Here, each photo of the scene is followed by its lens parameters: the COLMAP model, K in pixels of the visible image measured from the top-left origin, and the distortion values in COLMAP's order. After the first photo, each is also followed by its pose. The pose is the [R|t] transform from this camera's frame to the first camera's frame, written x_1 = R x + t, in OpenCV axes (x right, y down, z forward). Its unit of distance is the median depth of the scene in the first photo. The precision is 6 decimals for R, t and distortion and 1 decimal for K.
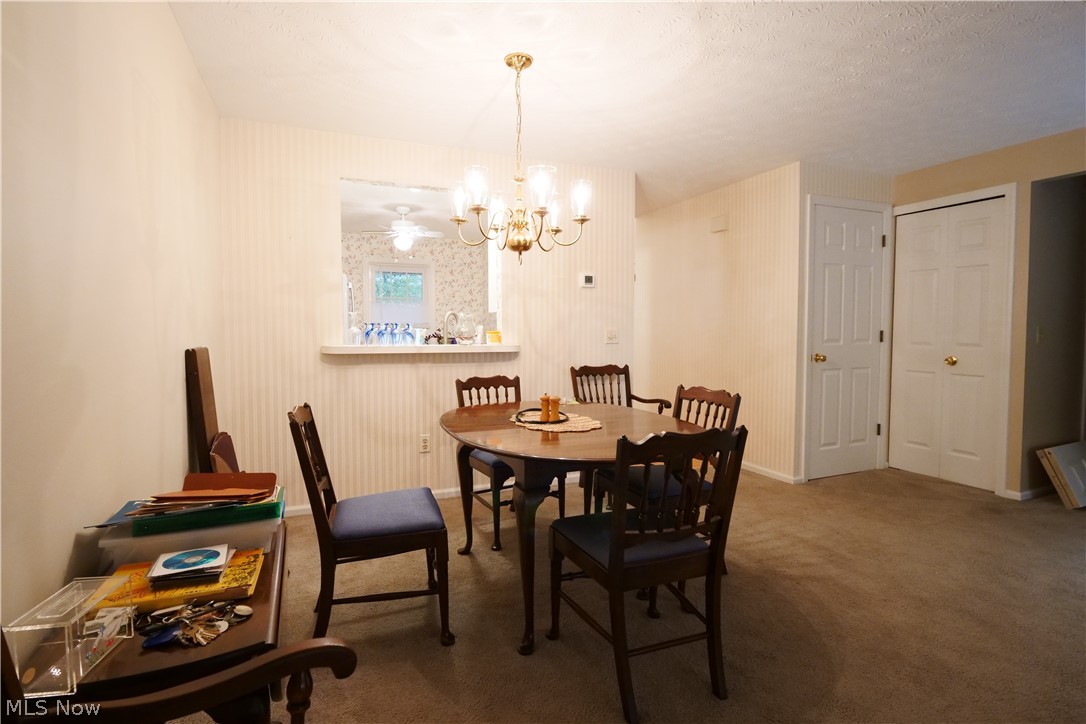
lens RADIAL K [[533.3, 0, 529.8], [0, 533.3, 353.9], [0, 0, 1]] dist [-0.017110, -0.000042]
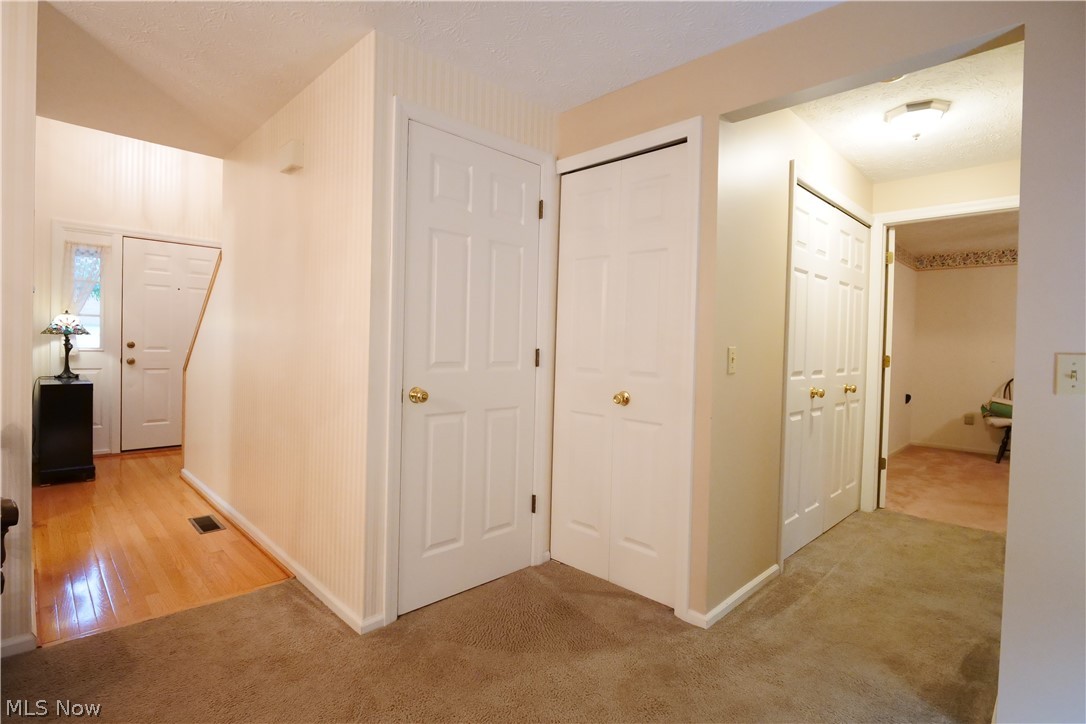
lens RADIAL K [[529.1, 0, 534.9], [0, 529.1, 353.4], [0, 0, 1]] dist [-0.011251, -0.001168]
pose [[0.927219, 0.019286, 0.374023, 0.460802], [-0.008709, 0.999513, -0.029951, -0.021144], [-0.374418, 0.024514, 0.926936, 0.445687]]
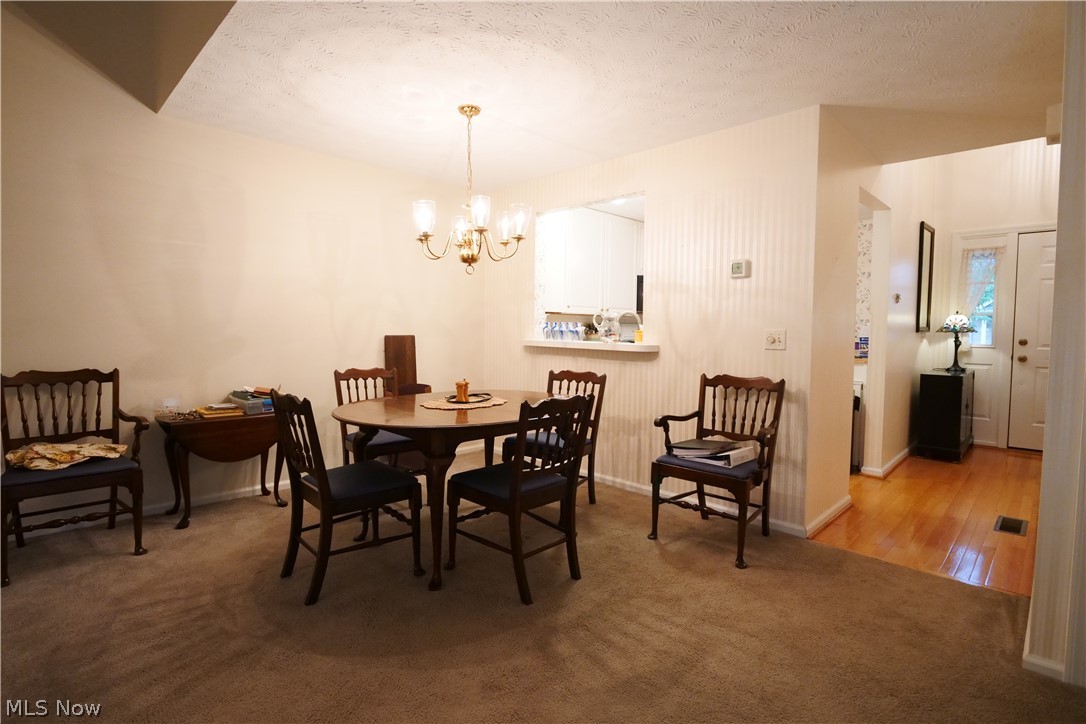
lens RADIAL K [[533.3, 0, 529.8], [0, 533.3, 353.9], [0, 0, 1]] dist [-0.017110, -0.000042]
pose [[0.378069, 0.051807, -0.924327, 0.751103], [-0.055473, 0.997907, 0.033241, -0.019951], [0.924114, 0.038707, 0.380152, 0.421355]]
